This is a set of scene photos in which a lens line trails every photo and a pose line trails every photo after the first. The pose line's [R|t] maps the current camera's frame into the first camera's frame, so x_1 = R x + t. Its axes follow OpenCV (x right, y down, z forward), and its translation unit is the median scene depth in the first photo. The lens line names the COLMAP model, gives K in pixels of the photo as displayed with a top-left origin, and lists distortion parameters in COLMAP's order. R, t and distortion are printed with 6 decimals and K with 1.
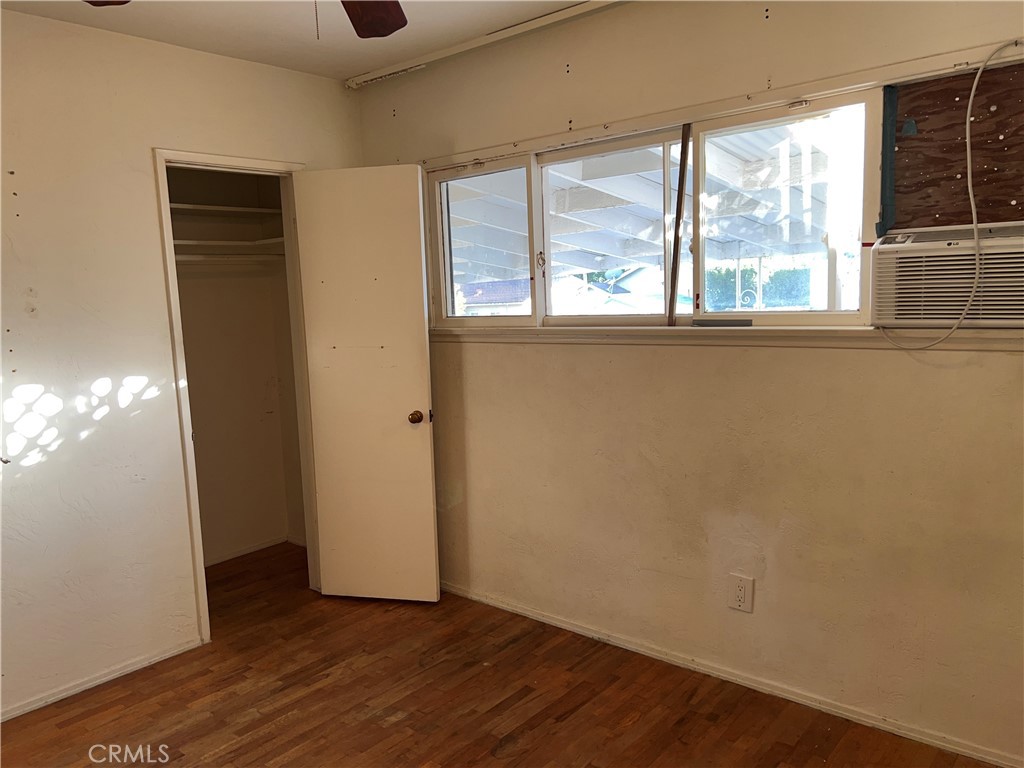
lens RADIAL K [[766.2, 0, 512.0], [0, 766.2, 392.5], [0, 0, 1]] dist [0.060974, -0.066344]
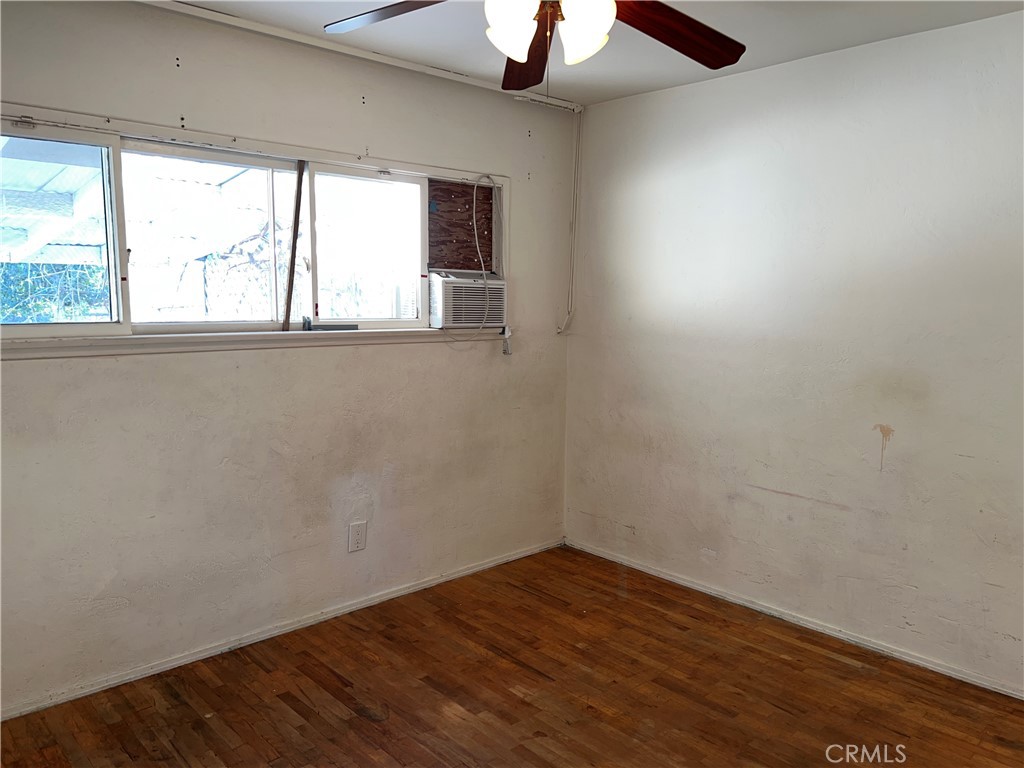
lens RADIAL K [[766.2, 0, 538.5], [0, 766.2, 383.9], [0, 0, 1]] dist [0.060974, -0.066344]
pose [[0.100559, -0.081724, 0.991569, -0.946555], [0.108818, 0.991545, 0.070687, -0.052185], [-0.988962, 0.100792, 0.108602, 0.550140]]
